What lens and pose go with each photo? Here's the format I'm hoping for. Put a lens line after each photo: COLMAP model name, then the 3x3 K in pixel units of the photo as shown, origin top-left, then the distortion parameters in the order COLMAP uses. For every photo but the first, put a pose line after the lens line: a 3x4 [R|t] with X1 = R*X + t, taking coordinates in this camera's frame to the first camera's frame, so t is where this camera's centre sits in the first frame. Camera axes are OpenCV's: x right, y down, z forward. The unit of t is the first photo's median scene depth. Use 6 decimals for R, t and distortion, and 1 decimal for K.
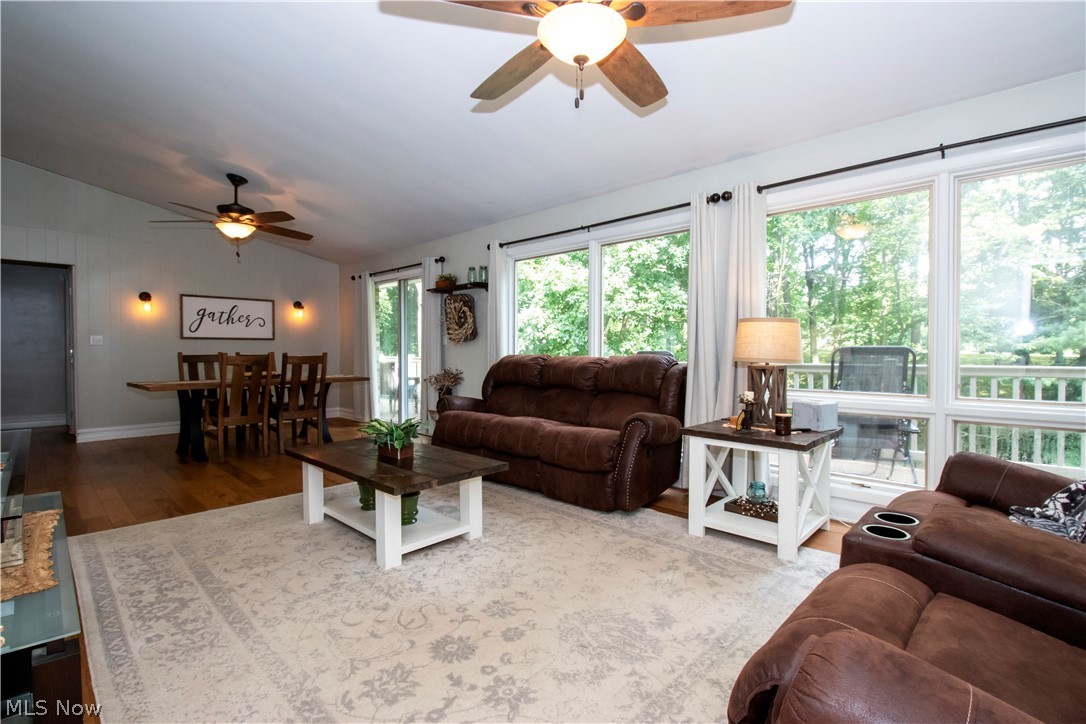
lens RADIAL K [[501.0, 0, 541.1], [0, 501.0, 357.3], [0, 0, 1]] dist [-0.001525, -0.011582]
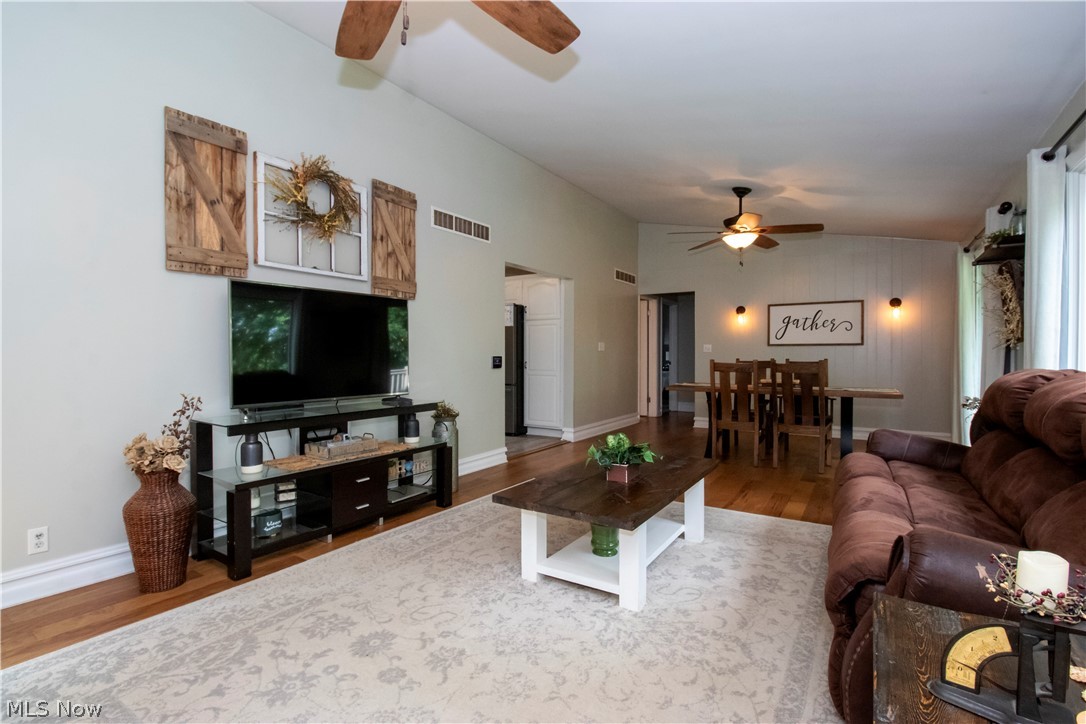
lens RADIAL K [[501.0, 0, 541.1], [0, 501.0, 357.3], [0, 0, 1]] dist [-0.001525, -0.011582]
pose [[0.189529, 0.006212, -0.981856, 0.537041], [-0.016039, 0.999866, 0.003230, -0.016907], [0.981744, 0.015136, 0.189603, 0.665827]]
